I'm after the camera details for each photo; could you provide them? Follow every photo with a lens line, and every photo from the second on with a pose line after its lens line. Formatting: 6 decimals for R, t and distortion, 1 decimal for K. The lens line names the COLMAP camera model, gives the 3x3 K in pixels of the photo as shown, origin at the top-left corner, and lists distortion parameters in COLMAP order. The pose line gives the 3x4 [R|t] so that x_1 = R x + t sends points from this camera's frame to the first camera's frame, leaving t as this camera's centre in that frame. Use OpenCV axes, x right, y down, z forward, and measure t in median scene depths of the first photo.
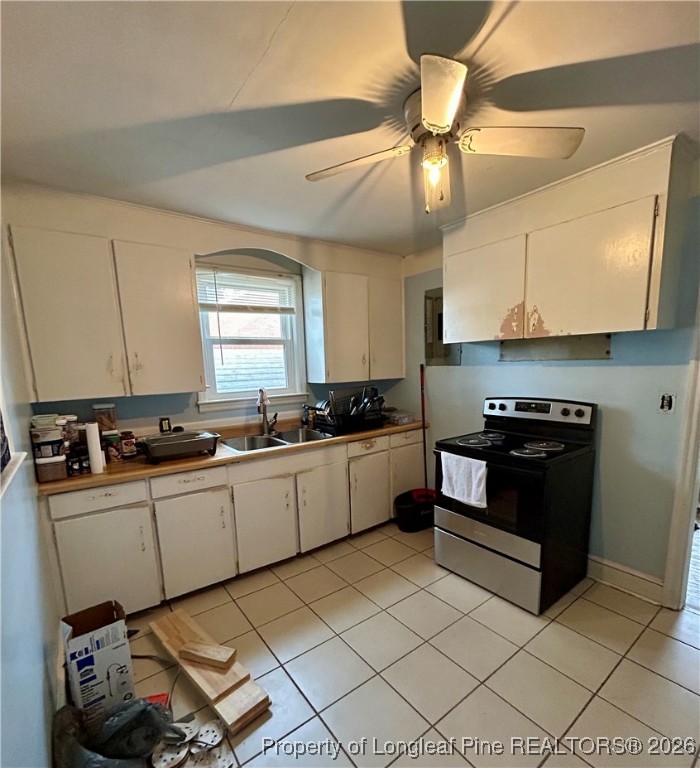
lens RADIAL K [[373.2, 0, 350.6], [0, 373.2, 422.5], [0, 0, 1]] dist [-0.000953, 0.000610]
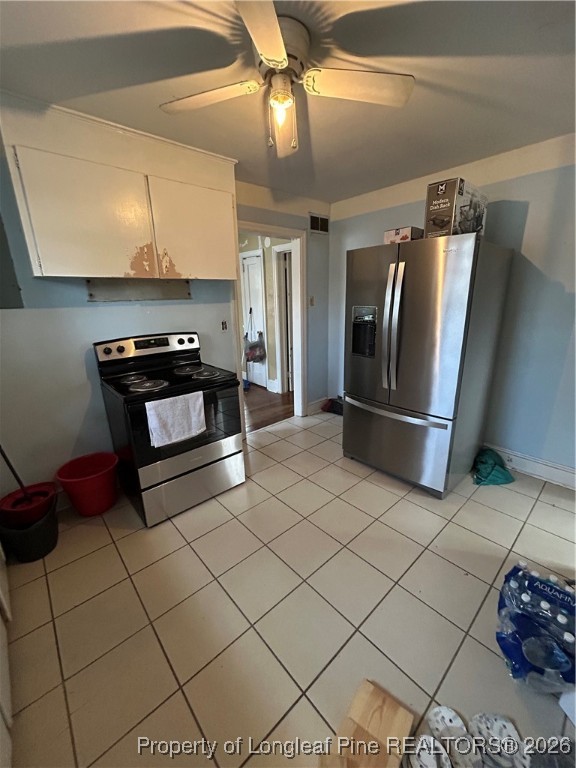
lens RADIAL K [[308.7, 0, 287.4], [0, 308.7, 379.8], [0, 0, 1]] dist [-0.000513, 0.000104]
pose [[-0.089545, -0.235906, 0.967641, -0.494912], [0.184429, 0.950815, 0.248871, -0.098681], [-0.978758, 0.200746, -0.041633, 0.717902]]
